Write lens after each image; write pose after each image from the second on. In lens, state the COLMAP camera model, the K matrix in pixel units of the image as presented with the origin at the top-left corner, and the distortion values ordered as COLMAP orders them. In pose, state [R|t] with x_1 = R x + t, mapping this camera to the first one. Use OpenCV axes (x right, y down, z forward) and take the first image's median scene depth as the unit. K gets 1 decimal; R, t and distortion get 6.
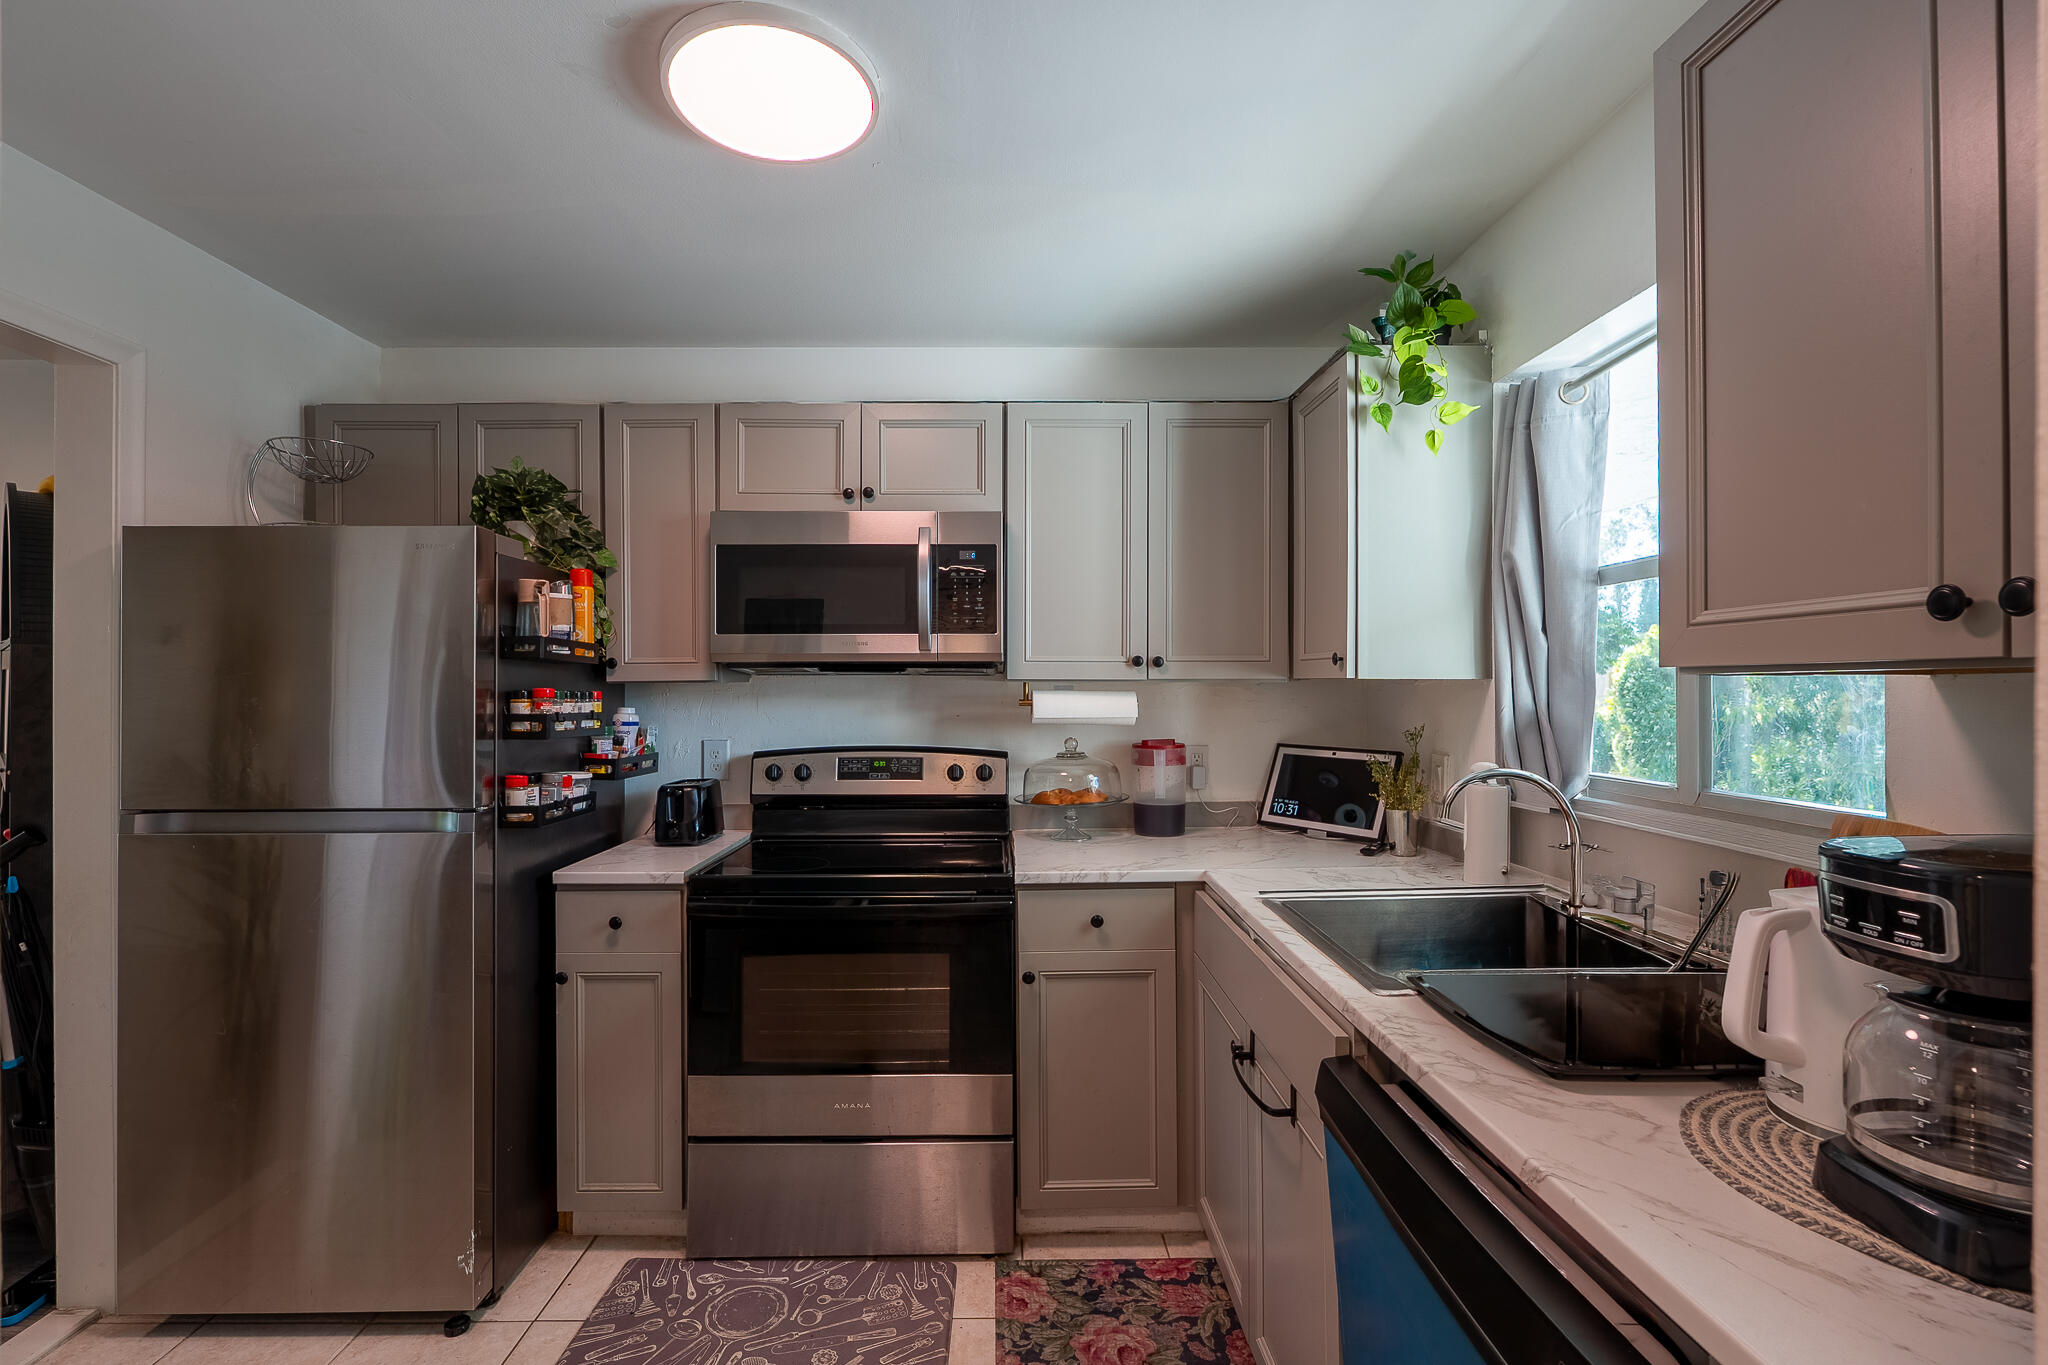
lens RADIAL K [[932.2, 0, 1024.5], [0, 932.2, 676.6], [0, 0, 1]] dist [-0.008483, 0.000094]
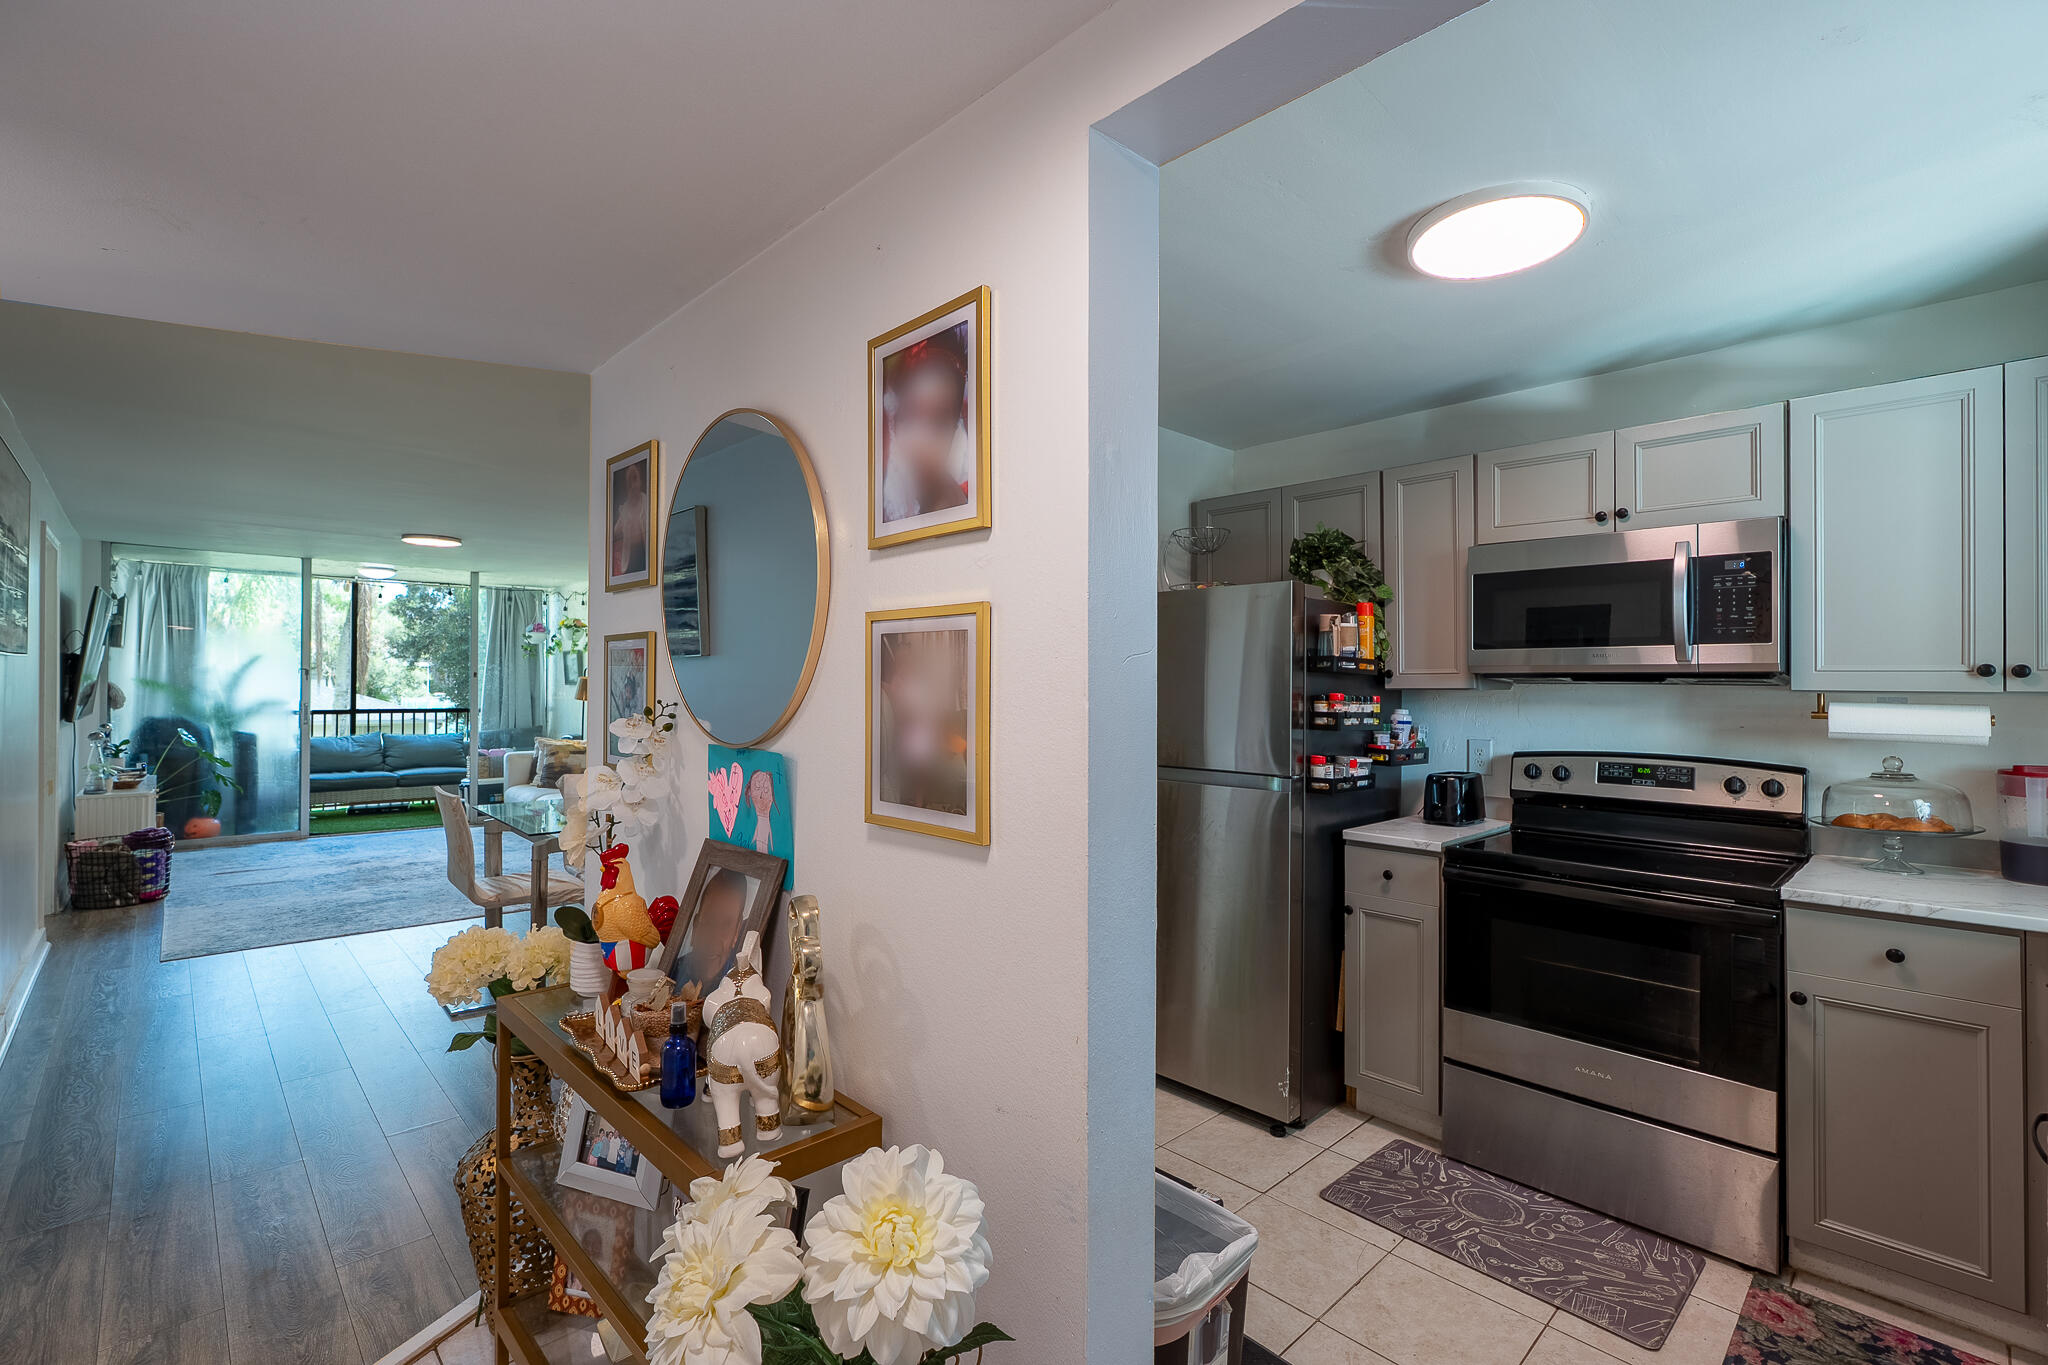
lens RADIAL K [[910.1, 0, 1046.5], [0, 910.1, 675.2], [0, 0, 1]] dist [-0.001850, -0.000242]
pose [[0.694810, -0.000936, -0.719193, 0.133450], [-0.003165, 0.999985, -0.004358, -0.006342], [0.719186, 0.005304, 0.694797, -0.211470]]
